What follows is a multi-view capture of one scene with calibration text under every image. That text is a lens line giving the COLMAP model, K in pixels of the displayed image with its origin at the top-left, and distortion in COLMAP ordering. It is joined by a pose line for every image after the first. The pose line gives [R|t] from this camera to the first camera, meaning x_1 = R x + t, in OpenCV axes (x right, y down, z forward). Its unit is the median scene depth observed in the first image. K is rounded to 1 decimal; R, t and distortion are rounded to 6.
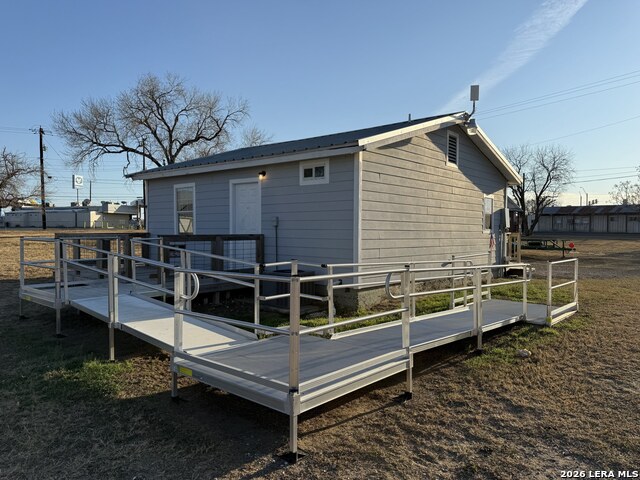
lens RADIAL K [[467.4, 0, 320.0], [0, 467.4, 240.0], [0, 0, 1]] dist [0.000348, 0.000178]
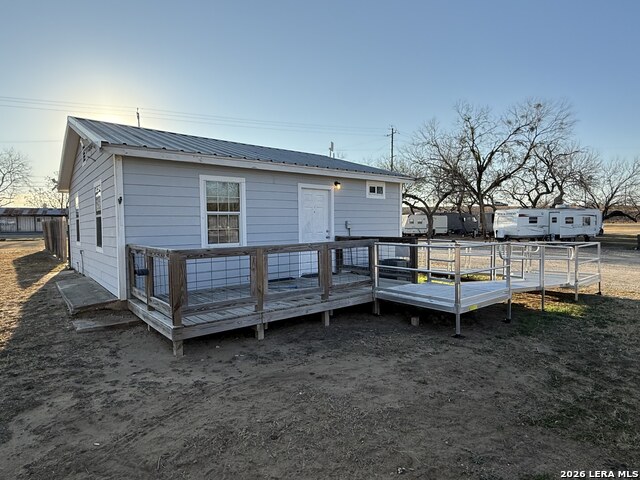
lens RADIAL K [[367.5, 0, 320.0], [0, 367.5, 240.0], [0, 0, 1]] dist [-0.000217, 0.000059]
pose [[0.170084, -0.047169, 0.984300, -1.091612], [0.036945, 0.998457, 0.041463, -0.042097], [-0.984737, 0.029313, 0.171564, 0.922818]]
